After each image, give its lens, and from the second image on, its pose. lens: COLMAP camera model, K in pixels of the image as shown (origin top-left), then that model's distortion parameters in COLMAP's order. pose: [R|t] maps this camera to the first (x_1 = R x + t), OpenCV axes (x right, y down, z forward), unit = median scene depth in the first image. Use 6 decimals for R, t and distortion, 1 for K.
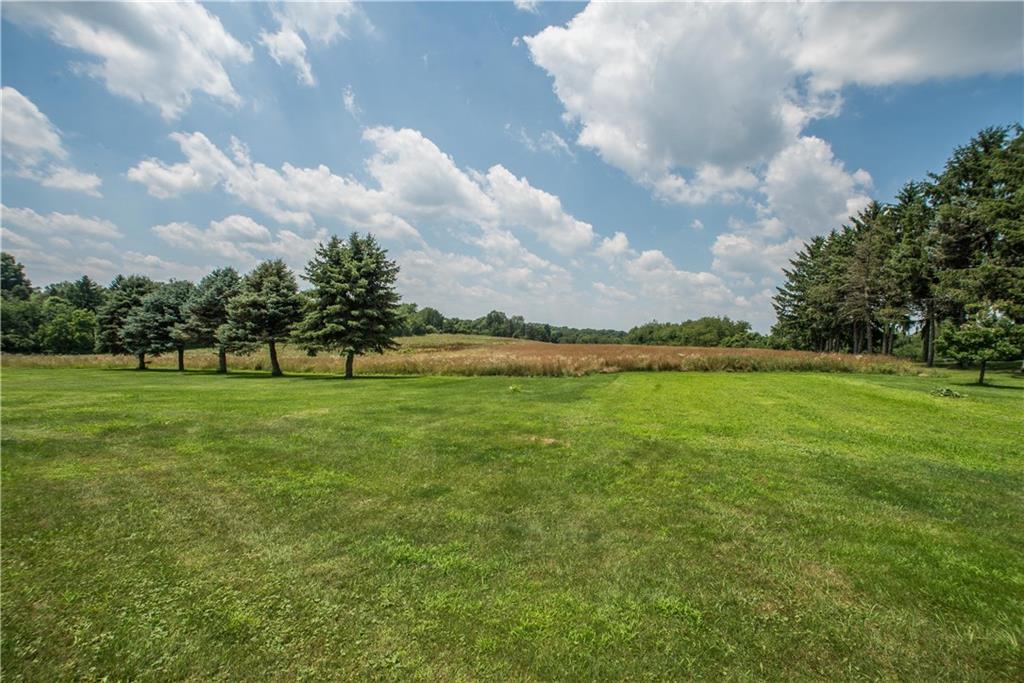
lens RADIAL K [[448.4, 0, 513.1], [0, 448.4, 339.6], [0, 0, 1]] dist [-0.013528, 0.000239]
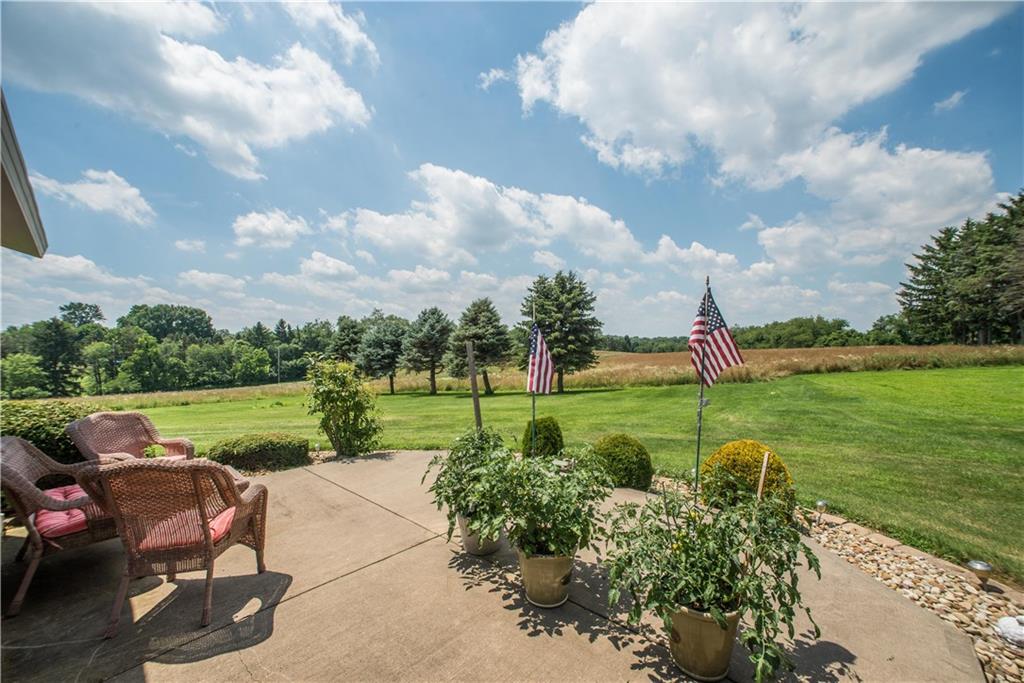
lens RADIAL K [[411.6, 0, 503.6], [0, 411.6, 349.8], [0, 0, 1]] dist [0.003374, 0.001224]
pose [[0.986181, -0.062582, -0.153395, -0.157501], [0.061099, 0.998028, -0.014367, -0.009762], [0.153992, 0.004796, 0.988061, -0.049054]]
